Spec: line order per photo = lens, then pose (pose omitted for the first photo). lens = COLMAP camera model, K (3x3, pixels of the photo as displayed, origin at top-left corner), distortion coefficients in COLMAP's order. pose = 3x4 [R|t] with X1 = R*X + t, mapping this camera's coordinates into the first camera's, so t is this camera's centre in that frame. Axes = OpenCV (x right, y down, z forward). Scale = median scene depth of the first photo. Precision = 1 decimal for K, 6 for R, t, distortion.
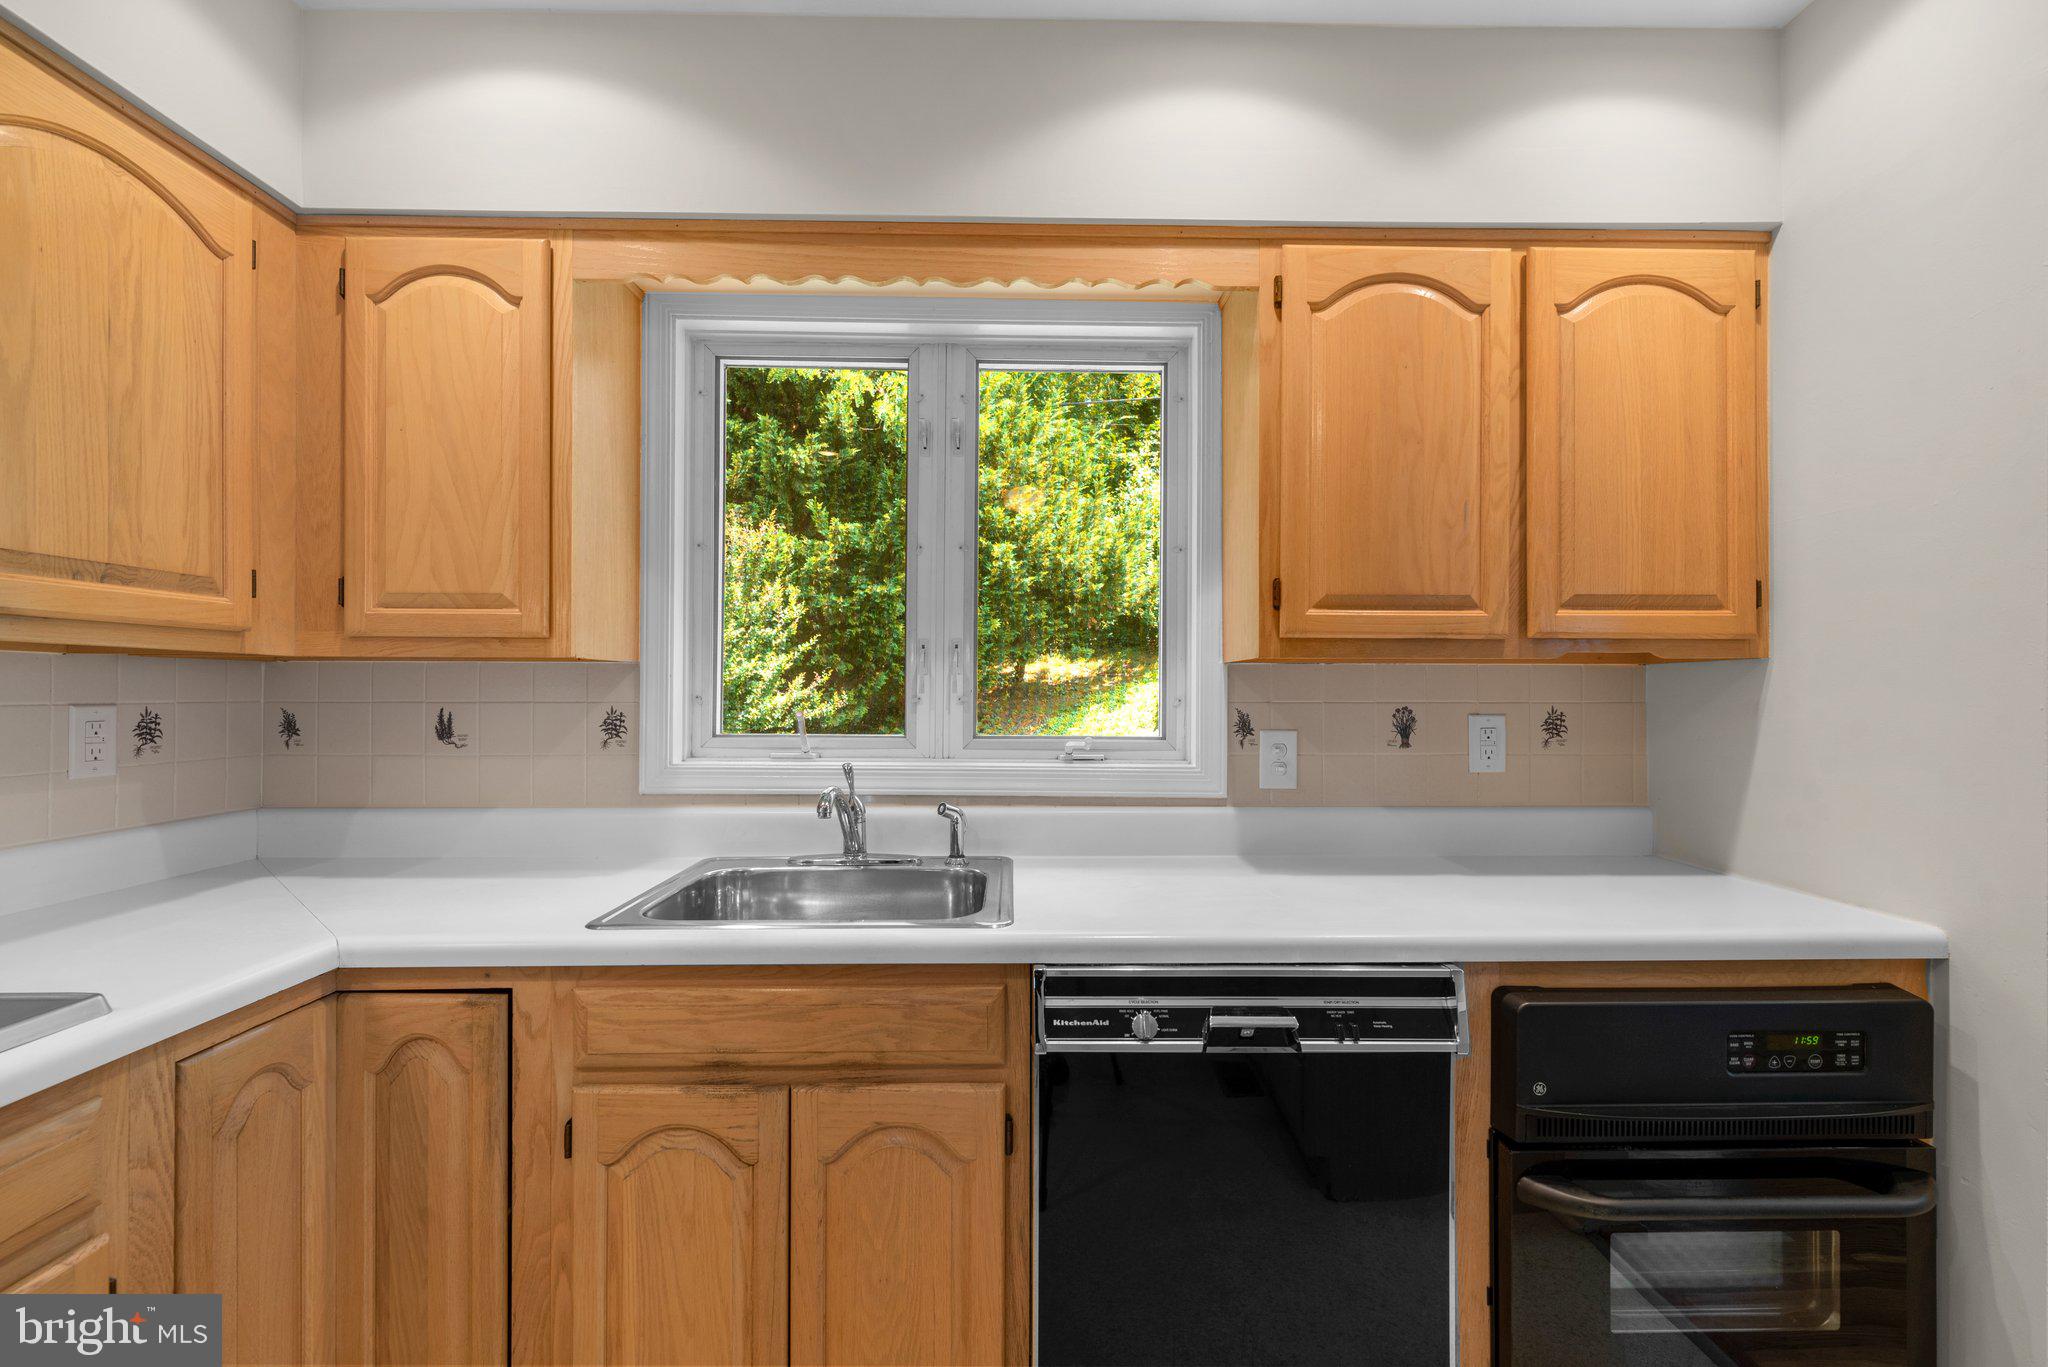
lens RADIAL K [[911.5, 0, 1026.2], [0, 911.5, 690.1], [0, 0, 1]] dist [0.001724, 0.000057]
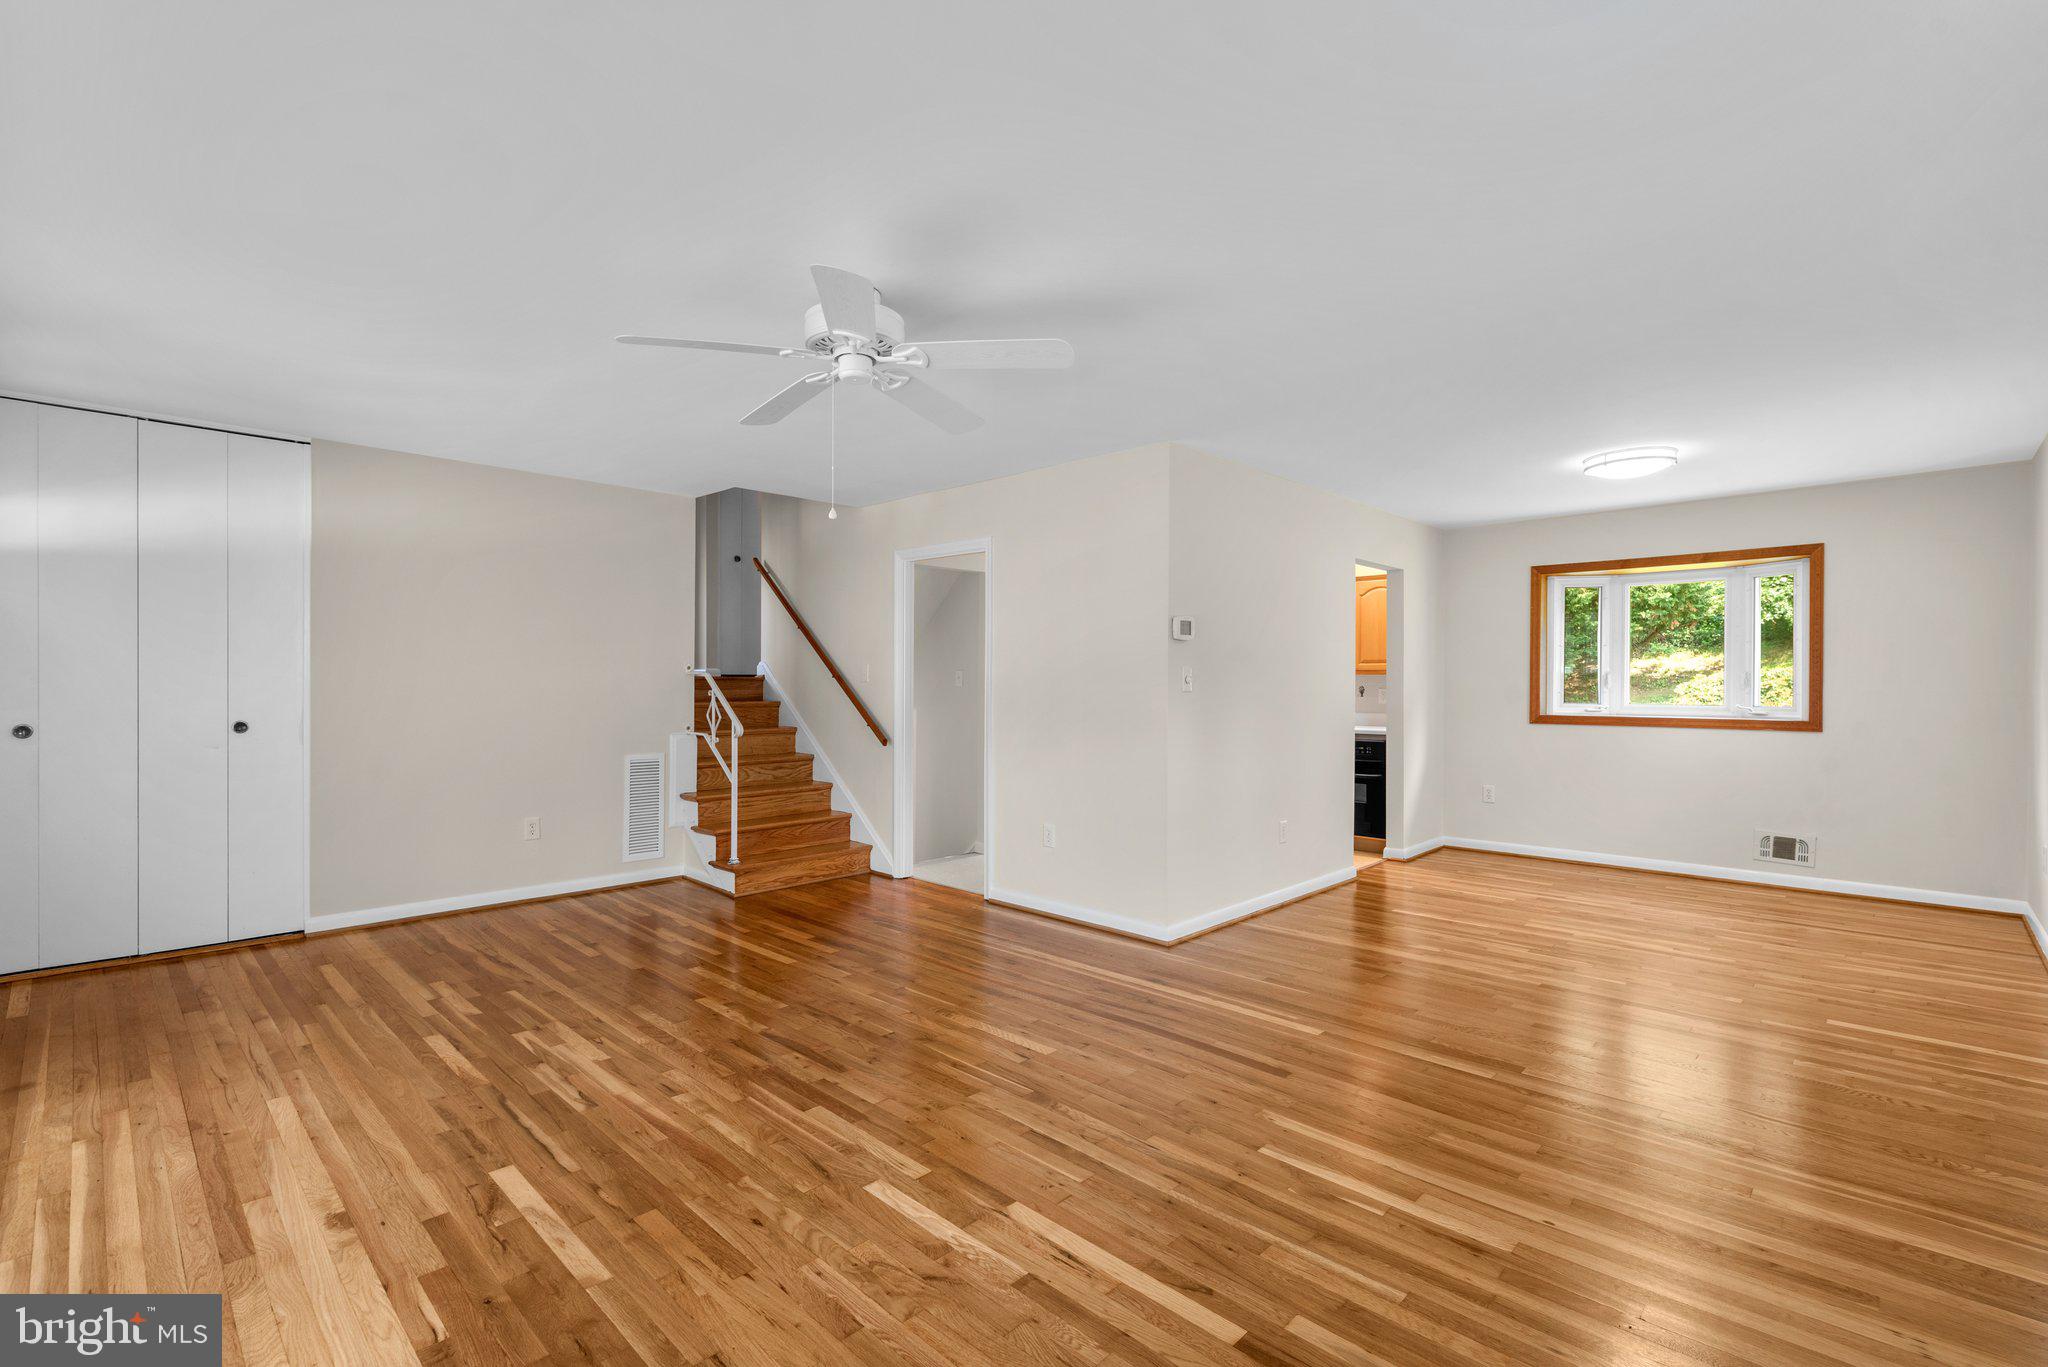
lens RADIAL K [[916.9, 0, 1029.9], [0, 916.9, 685.9], [0, 0, 1]] dist [0.002632, 0.000415]
pose [[0.710820, 0.002787, -0.703368, 2.566395], [-0.001034, 0.999995, 0.002918, 0.009528], [0.703373, -0.001347, 0.710820, -3.280249]]
